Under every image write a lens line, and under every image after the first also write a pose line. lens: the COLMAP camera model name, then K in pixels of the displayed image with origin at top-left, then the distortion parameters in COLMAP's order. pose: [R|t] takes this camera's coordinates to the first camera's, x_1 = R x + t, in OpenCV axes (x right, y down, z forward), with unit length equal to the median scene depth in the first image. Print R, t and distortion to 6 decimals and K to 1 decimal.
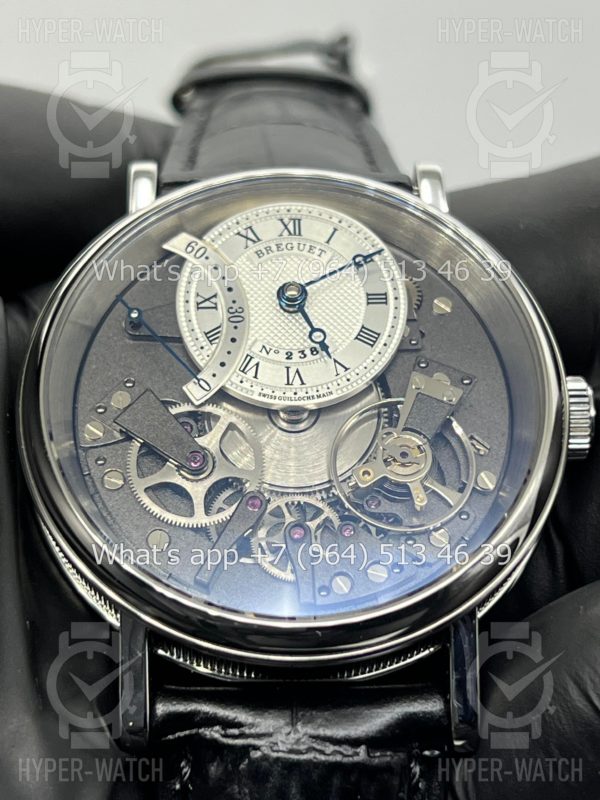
lens RADIAL K [[1767.0, 0, 296.5], [0, 1767.0, 405.2], [0, 0, 1]] dist [0.221127, 0.000000]
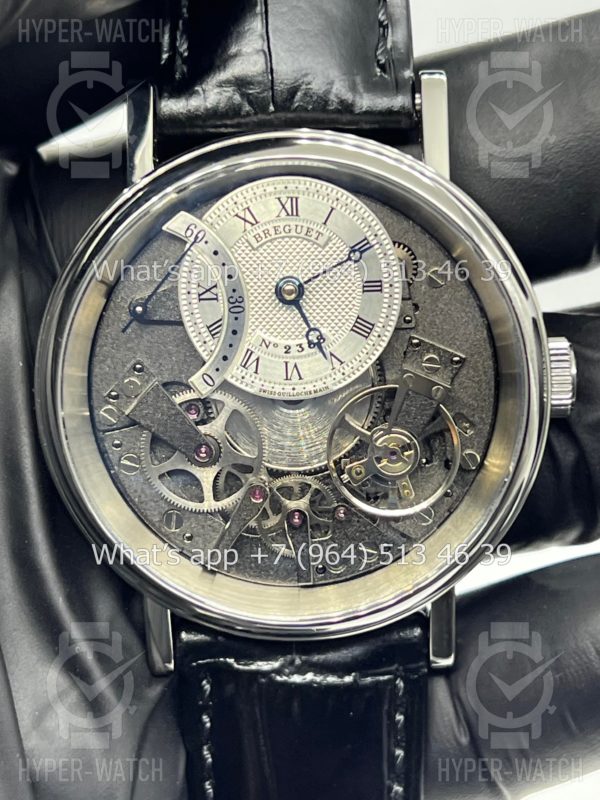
lens RADIAL K [[1767.0, 0, 292.3], [0, 1767.0, 393.0], [0, 0, 1]] dist [0.221127, 0.000000]
pose [[0.999485, 0.000464, -0.032082, 0.032241], [0.017916, 0.821424, 0.570037, -0.602872], [0.026617, -0.570318, 0.820993, 0.116883]]
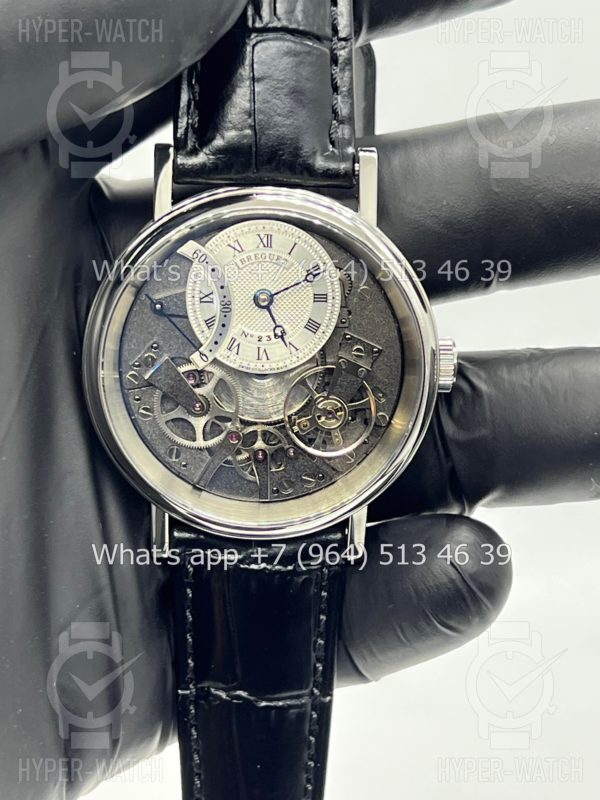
lens RADIAL K [[1767.0, 0, 299.7], [0, 1767.0, 406.5], [0, 0, 1]] dist [0.221127, 0.000000]
pose [[0.998807, 0.042465, 0.024115, -0.004175], [-0.048305, 0.786590, 0.615584, -0.913936], [0.007172, -0.616014, 0.787703, -0.234995]]
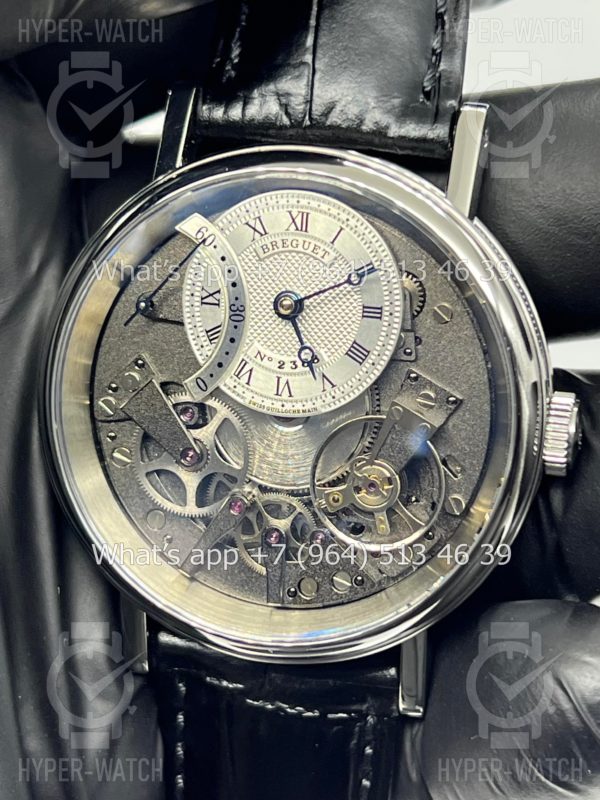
lens RADIAL K [[1767.0, 0, 304.5], [0, 1767.0, 402.0], [0, 0, 1]] dist [0.221127, 0.000000]
pose [[0.963411, 0.140545, -0.228226, 0.247831], [0.008584, 0.834880, 0.550365, -0.578344], [0.267892, -0.532187, 0.803126, 0.152295]]
